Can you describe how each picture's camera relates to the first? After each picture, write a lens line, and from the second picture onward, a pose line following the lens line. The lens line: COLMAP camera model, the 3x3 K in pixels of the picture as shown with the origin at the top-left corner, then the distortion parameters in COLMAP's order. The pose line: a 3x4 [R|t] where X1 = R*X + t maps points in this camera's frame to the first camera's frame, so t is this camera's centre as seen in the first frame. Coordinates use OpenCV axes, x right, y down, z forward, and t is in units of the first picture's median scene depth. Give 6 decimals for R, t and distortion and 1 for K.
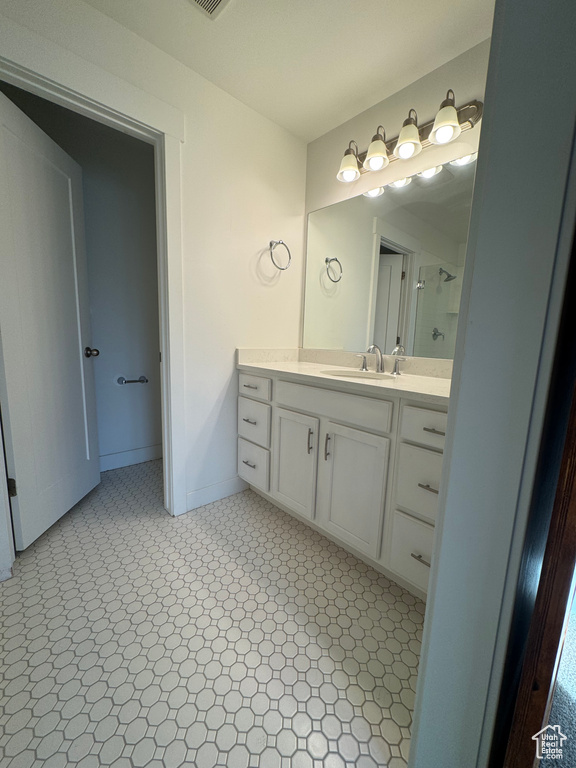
lens RADIAL K [[306.6, 0, 288.0], [0, 306.6, 384.0], [0, 0, 1]] dist [0.000201, 0.000255]
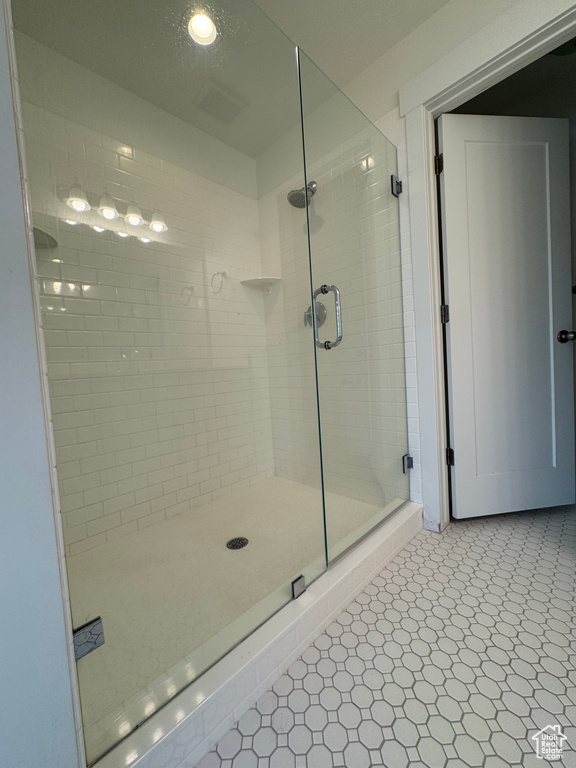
lens RADIAL K [[306.6, 0, 288.0], [0, 306.6, 384.0], [0, 0, 1]] dist [0.000201, 0.000255]
pose [[0.035672, 0.009447, -0.999319, 0.195284], [-0.082140, 0.996600, 0.006489, 0.104194], [0.995982, 0.081852, 0.036326, 0.318543]]
